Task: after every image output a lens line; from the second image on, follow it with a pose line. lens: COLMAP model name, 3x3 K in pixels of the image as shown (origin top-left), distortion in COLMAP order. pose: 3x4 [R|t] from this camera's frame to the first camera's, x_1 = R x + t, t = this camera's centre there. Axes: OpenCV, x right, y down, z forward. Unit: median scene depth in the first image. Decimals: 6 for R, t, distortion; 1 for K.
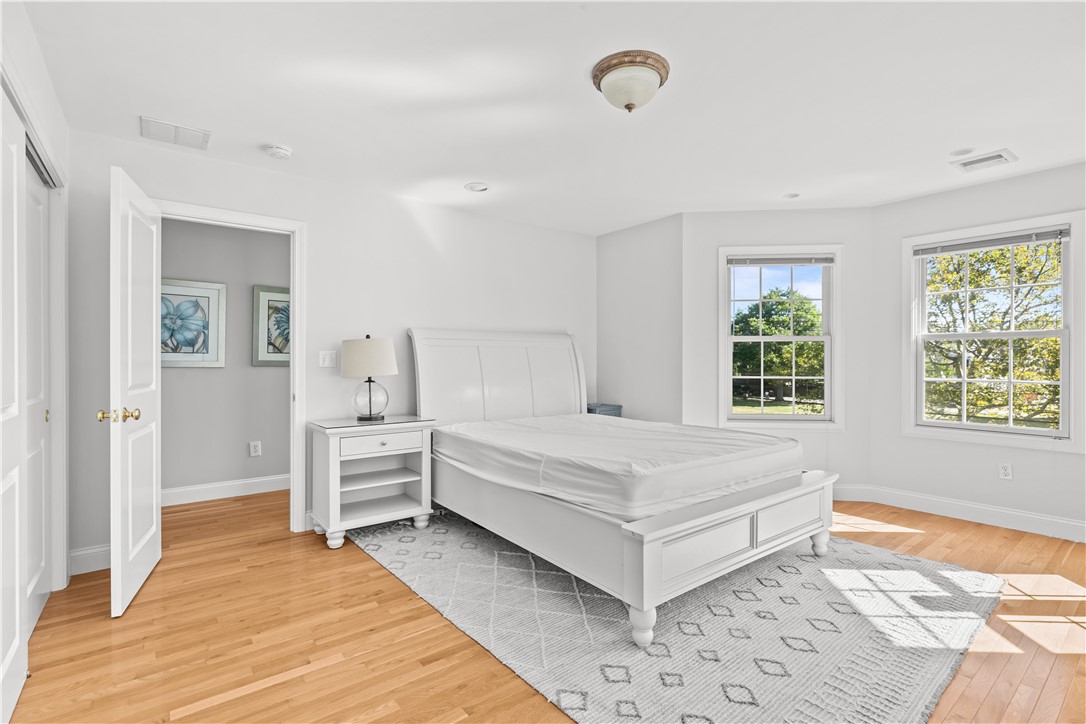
lens RADIAL K [[507.9, 0, 551.2], [0, 507.9, 360.8], [0, 0, 1]] dist [-0.002602, -0.001066]
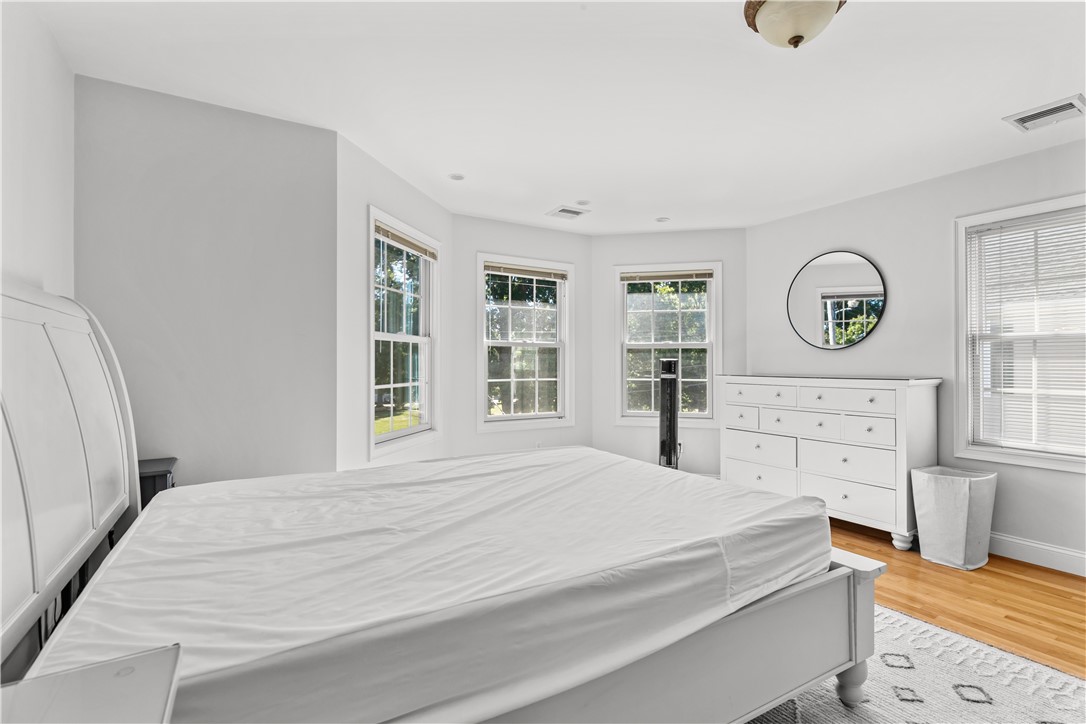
lens RADIAL K [[507.9, 0, 551.2], [0, 507.9, 360.8], [0, 0, 1]] dist [-0.002602, -0.001066]
pose [[0.114996, 0.005421, 0.993351, -0.575112], [-0.000711, 0.999985, -0.005375, -0.002958], [-0.993366, -0.000088, 0.114998, 1.118537]]
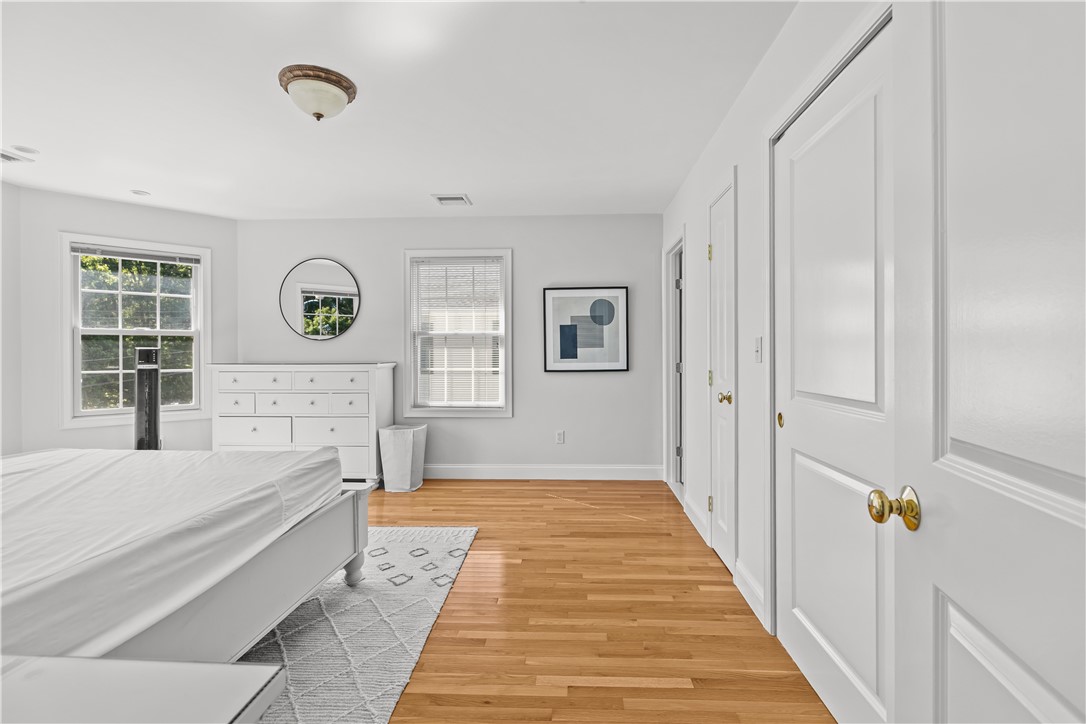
lens RADIAL K [[513.8, 0, 544.5], [0, 513.8, 351.0], [0, 0, 1]] dist [-0.001979, -0.000572]
pose [[-0.744472, 0.003342, 0.667645, -0.801882], [0.003461, 0.999993, -0.001146, -0.001802], [-0.667645, 0.001458, -0.744479, 1.295994]]
